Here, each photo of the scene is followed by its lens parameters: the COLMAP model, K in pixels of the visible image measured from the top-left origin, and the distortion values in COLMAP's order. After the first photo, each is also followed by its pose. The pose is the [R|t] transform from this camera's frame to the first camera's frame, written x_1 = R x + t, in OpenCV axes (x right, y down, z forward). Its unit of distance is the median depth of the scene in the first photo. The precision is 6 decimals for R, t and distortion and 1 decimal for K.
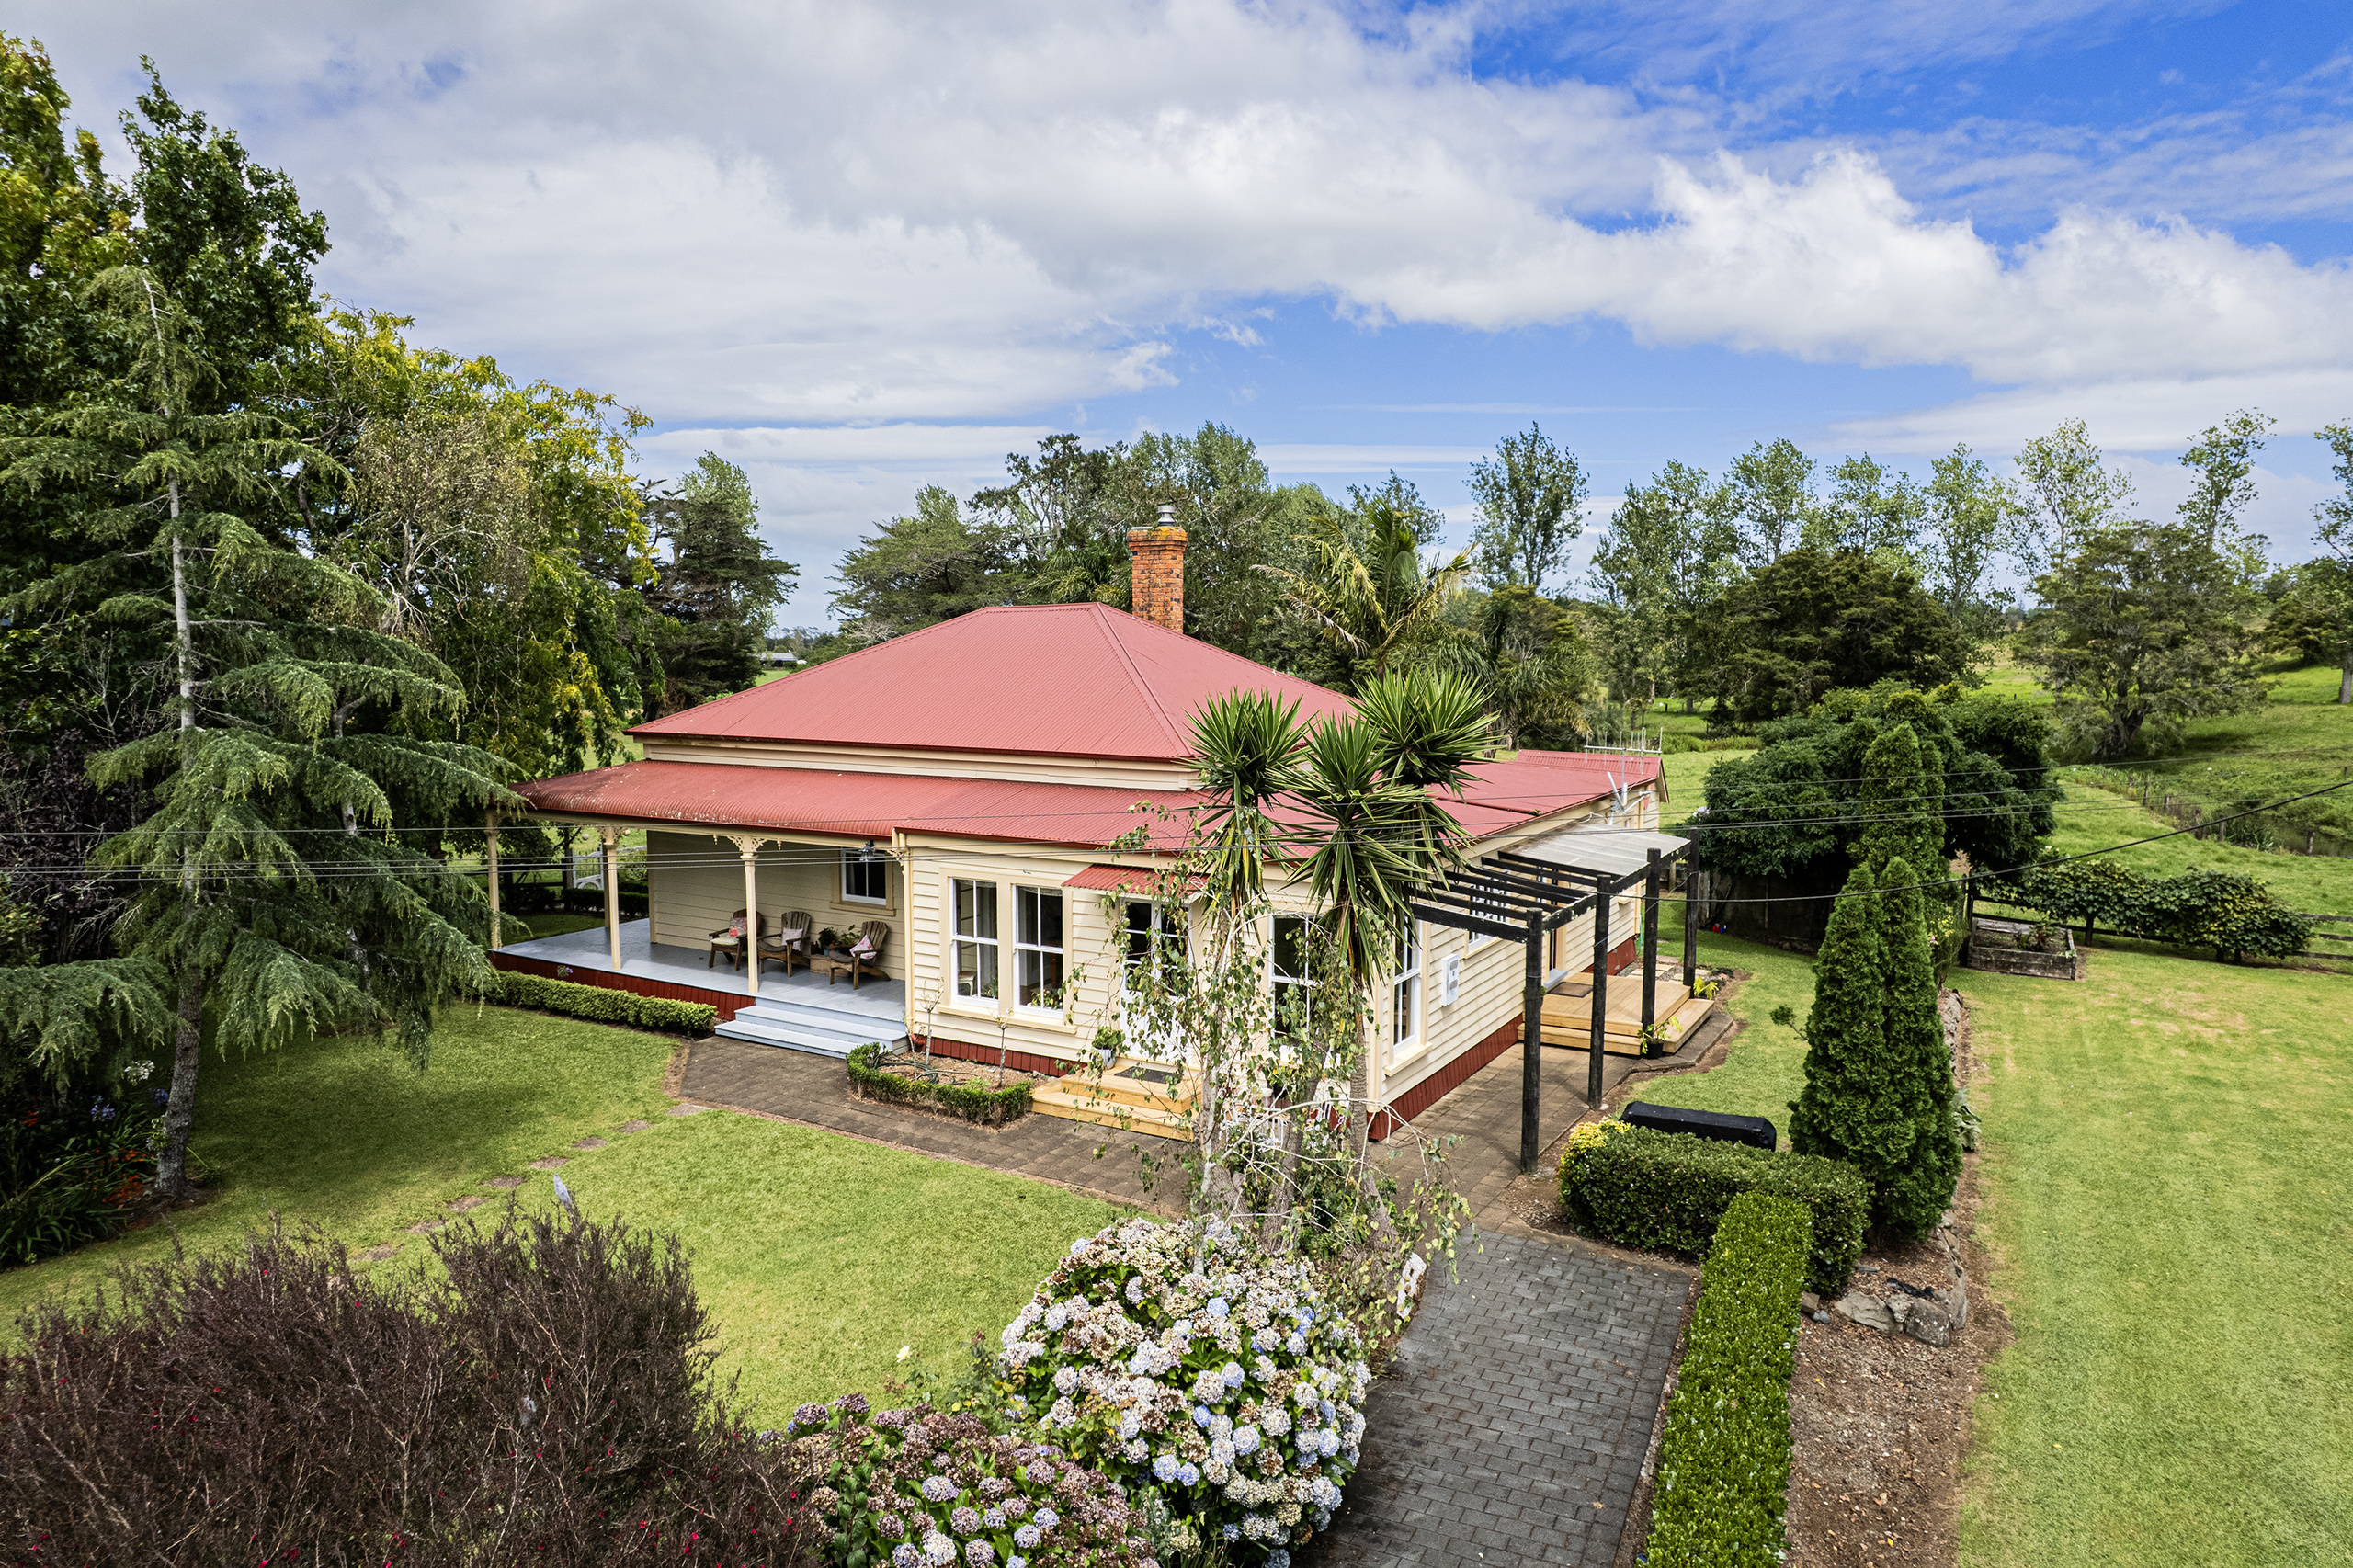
lens RADIAL K [[1489.9, 0, 1176.5], [0, 1489.9, 784.0], [0, 0, 1]] dist [-0.068107, 0.050972]
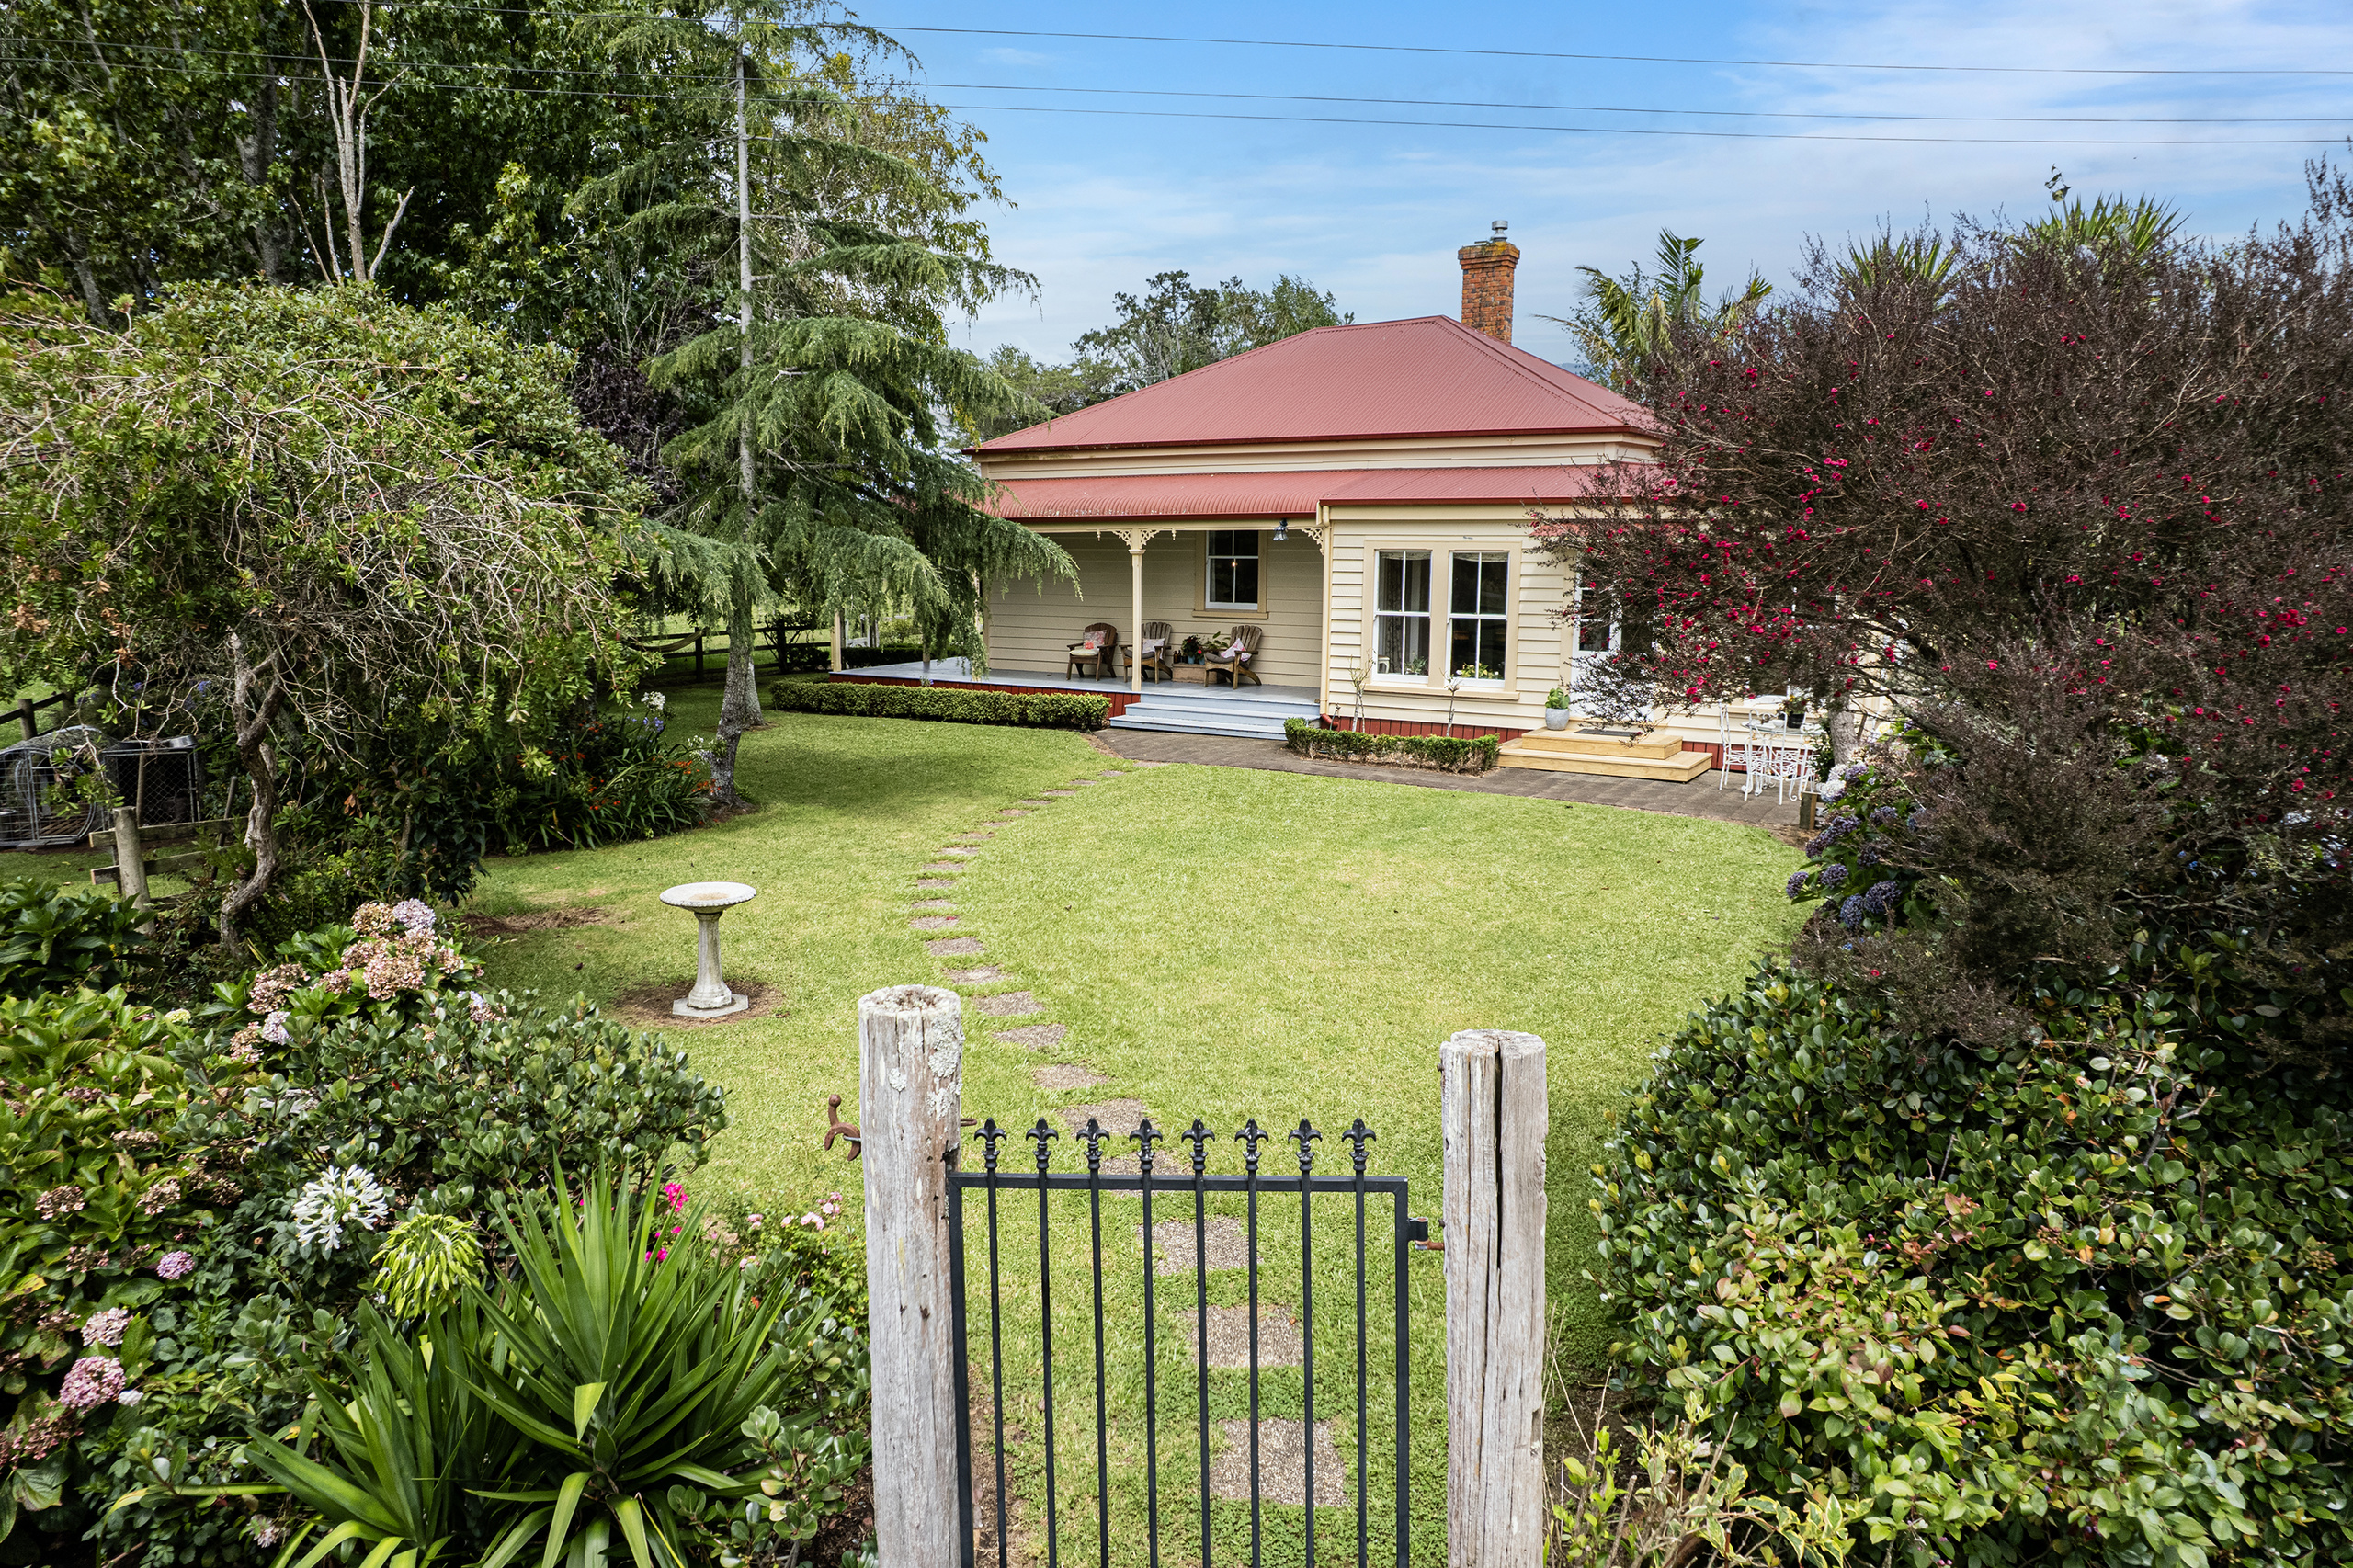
lens RADIAL K [[1503.5, 0, 1118.8], [0, 1503.5, 781.9], [0, 0, 1]] dist [-0.081556, 0.050429]
pose [[0.998271, -0.001126, -0.058775, -0.267039], [0.005294, 0.997476, 0.070812, 0.145938], [0.058547, -0.071001, 0.995757, -0.009778]]
